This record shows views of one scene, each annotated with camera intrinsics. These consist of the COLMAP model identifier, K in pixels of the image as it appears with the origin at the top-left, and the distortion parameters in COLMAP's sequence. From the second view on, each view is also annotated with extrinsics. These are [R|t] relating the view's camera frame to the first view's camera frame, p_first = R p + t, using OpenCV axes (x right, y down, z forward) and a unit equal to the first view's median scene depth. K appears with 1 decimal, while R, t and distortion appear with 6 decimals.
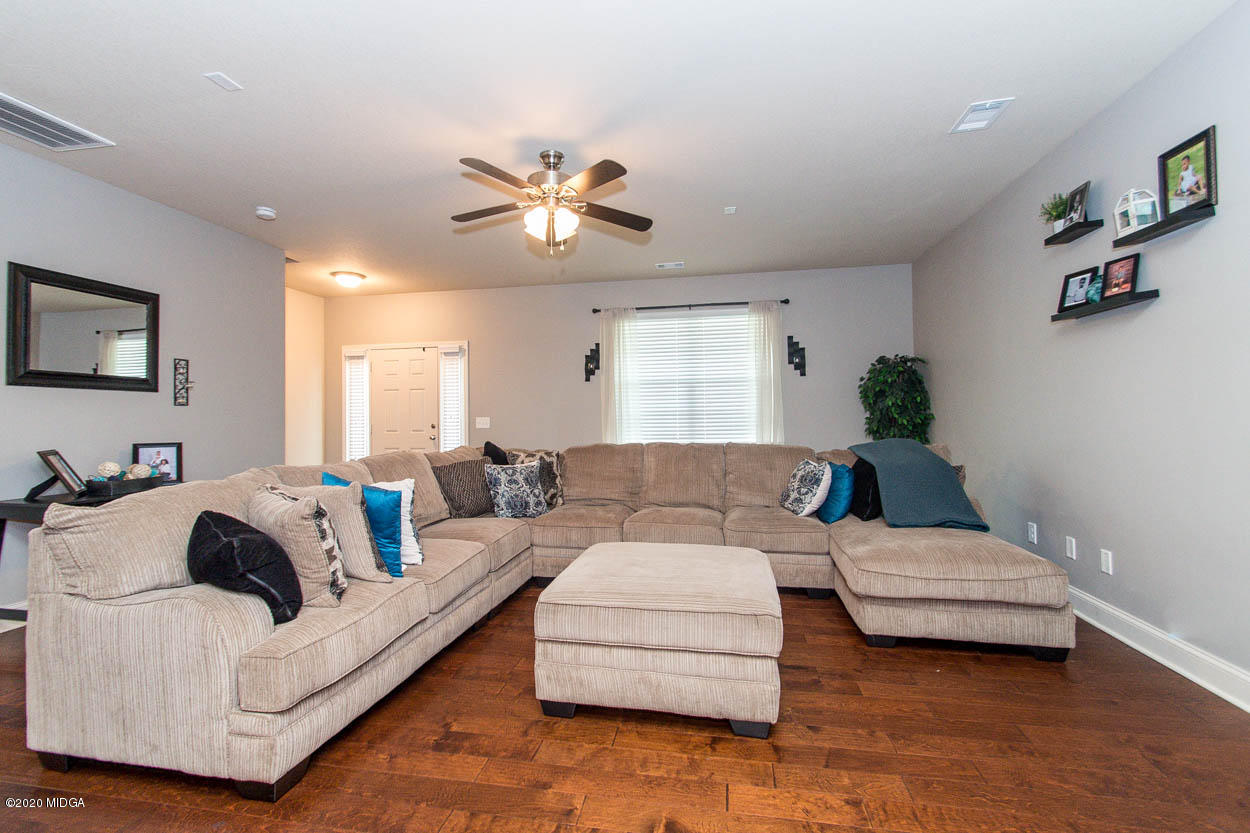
lens RADIAL K [[549.6, 0, 629.4], [0, 549.6, 409.5], [0, 0, 1]] dist [0.005008, -0.002969]
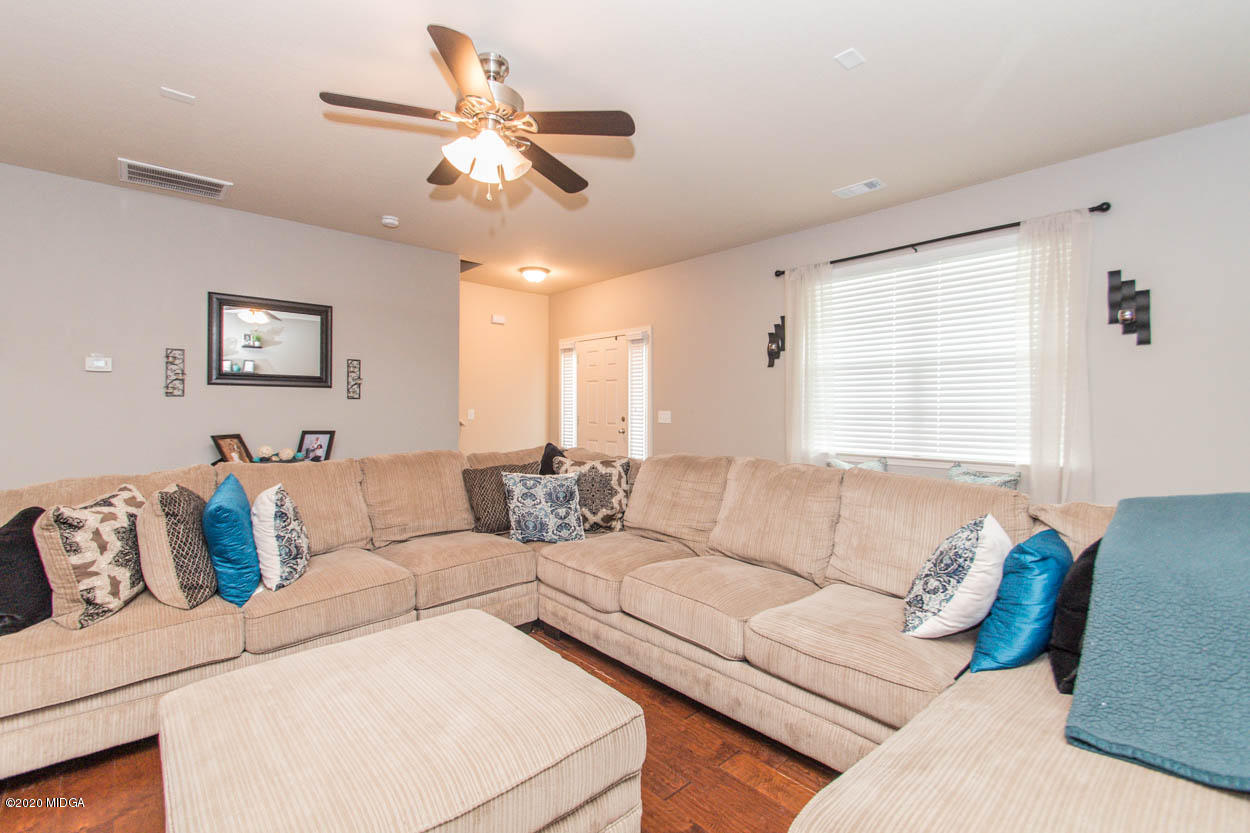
lens RADIAL K [[549.6, 0, 623.1], [0, 549.6, 408.5], [0, 0, 1]] dist [0.005008, -0.002969]
pose [[0.791583, 0.016438, -0.610841, 0.345539], [-0.003949, 0.999755, 0.021787, -0.013581], [0.611049, -0.014834, 0.791453, 0.398283]]
